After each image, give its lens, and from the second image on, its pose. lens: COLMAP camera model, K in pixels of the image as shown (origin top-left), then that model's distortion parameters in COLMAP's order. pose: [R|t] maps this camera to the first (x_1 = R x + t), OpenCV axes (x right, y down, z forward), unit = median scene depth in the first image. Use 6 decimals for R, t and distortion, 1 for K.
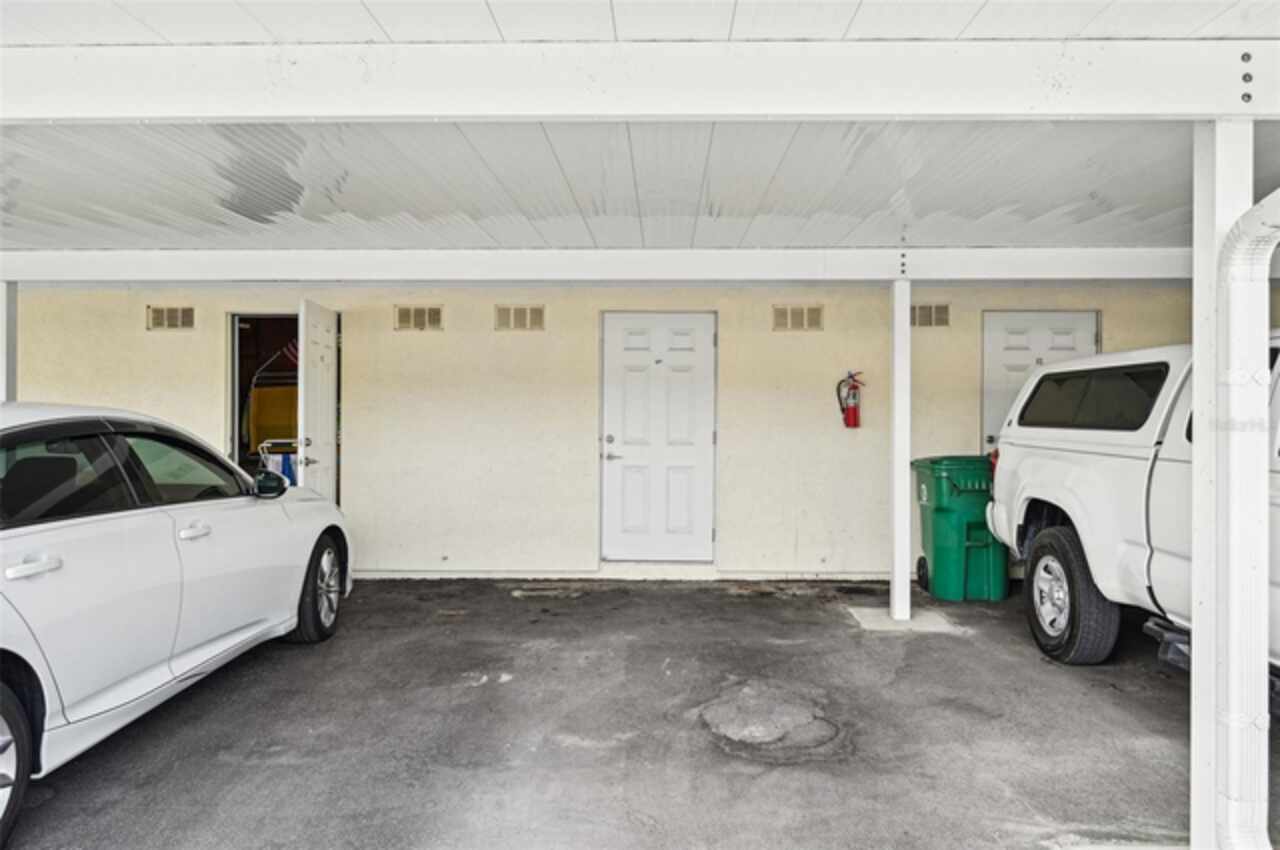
lens RADIAL K [[1095.9, 0, 640.0], [0, 1095.9, 425.0], [0, 0, 1]] dist [0.000621, -0.000674]
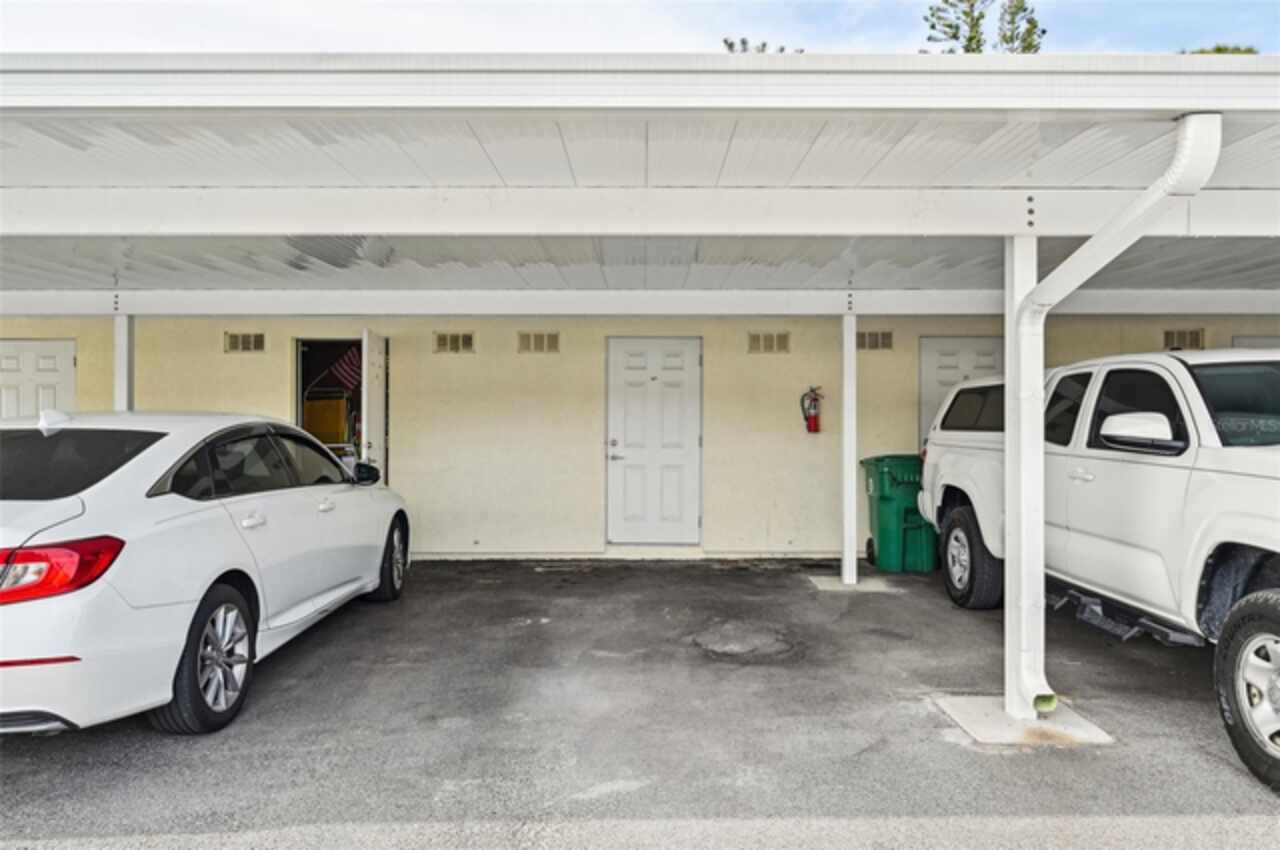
lens RADIAL K [[1095.9, 0, 640.0], [0, 1095.9, 425.0], [0, 0, 1]] dist [0.000621, -0.000674]
pose [[0.999836, -0.001965, 0.018022, -0.025983], [0.002158, 0.999940, -0.010710, 0.007932], [-0.018000, 0.010747, 0.999780, -0.266200]]
